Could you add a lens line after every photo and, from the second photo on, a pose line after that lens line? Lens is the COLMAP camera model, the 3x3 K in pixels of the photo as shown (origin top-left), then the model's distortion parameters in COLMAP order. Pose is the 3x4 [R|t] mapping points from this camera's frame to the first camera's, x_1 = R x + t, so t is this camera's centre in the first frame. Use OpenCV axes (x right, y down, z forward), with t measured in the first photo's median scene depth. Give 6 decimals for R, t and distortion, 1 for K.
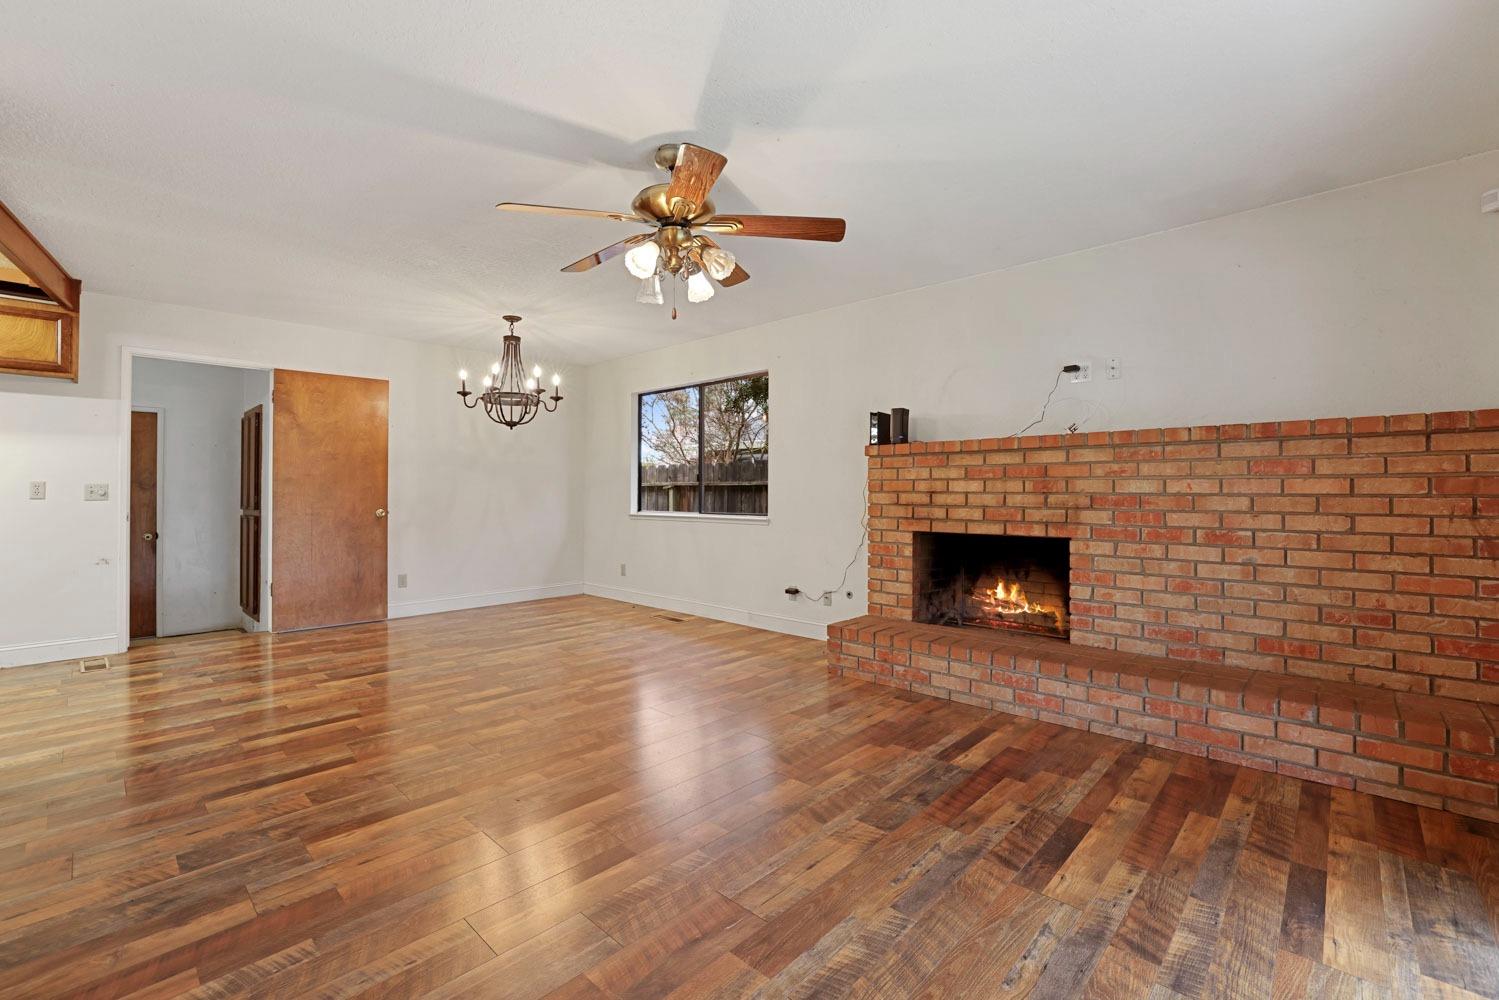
lens RADIAL K [[650.1, 0, 744.0], [0, 650.1, 498.3], [0, 0, 1]] dist [-0.031672, 0.000147]
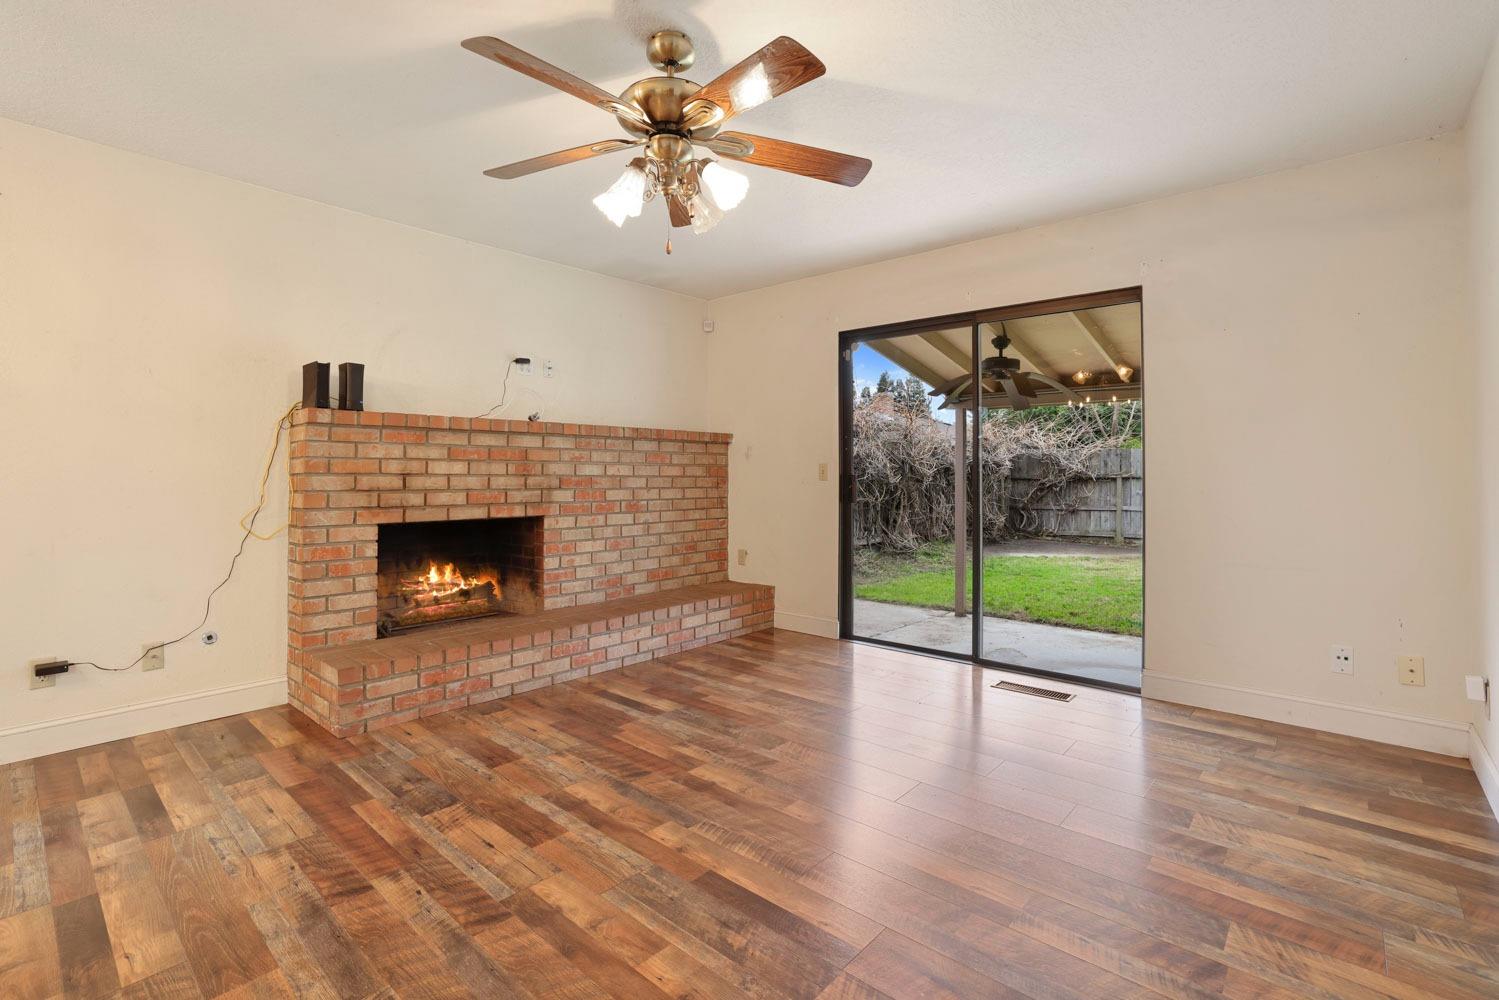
lens RADIAL K [[693.2, 0, 741.4], [0, 693.2, 481.1], [0, 0, 1]] dist [-0.011232, 0.001561]
pose [[-0.026933, -0.007931, 0.999606, -0.709660], [0.009343, 0.999923, 0.008185, -0.004754], [-0.999594, 0.009560, -0.026857, 0.703192]]
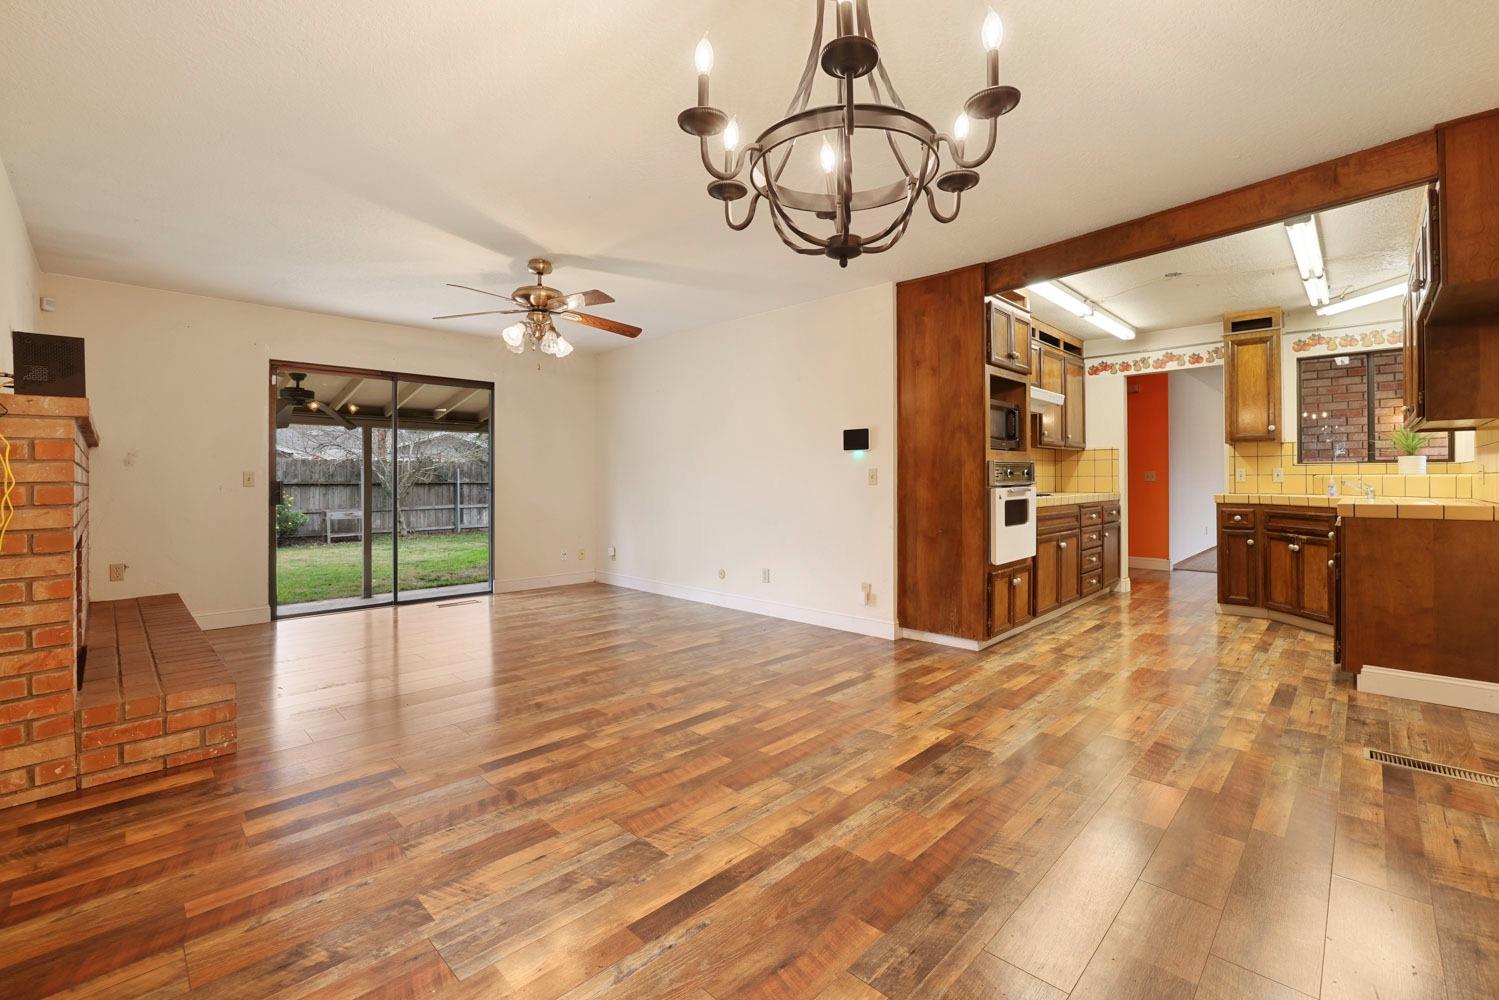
lens RADIAL K [[650.1, 0, 755.5], [0, 650.1, 486.4], [0, 0, 1]] dist [-0.031672, 0.000147]
pose [[-0.999984, 0.005698, -0.000564, -0.480803], [0.005682, 0.999694, 0.024094, -0.022483], [0.000701, 0.024091, -0.999710, 1.943366]]
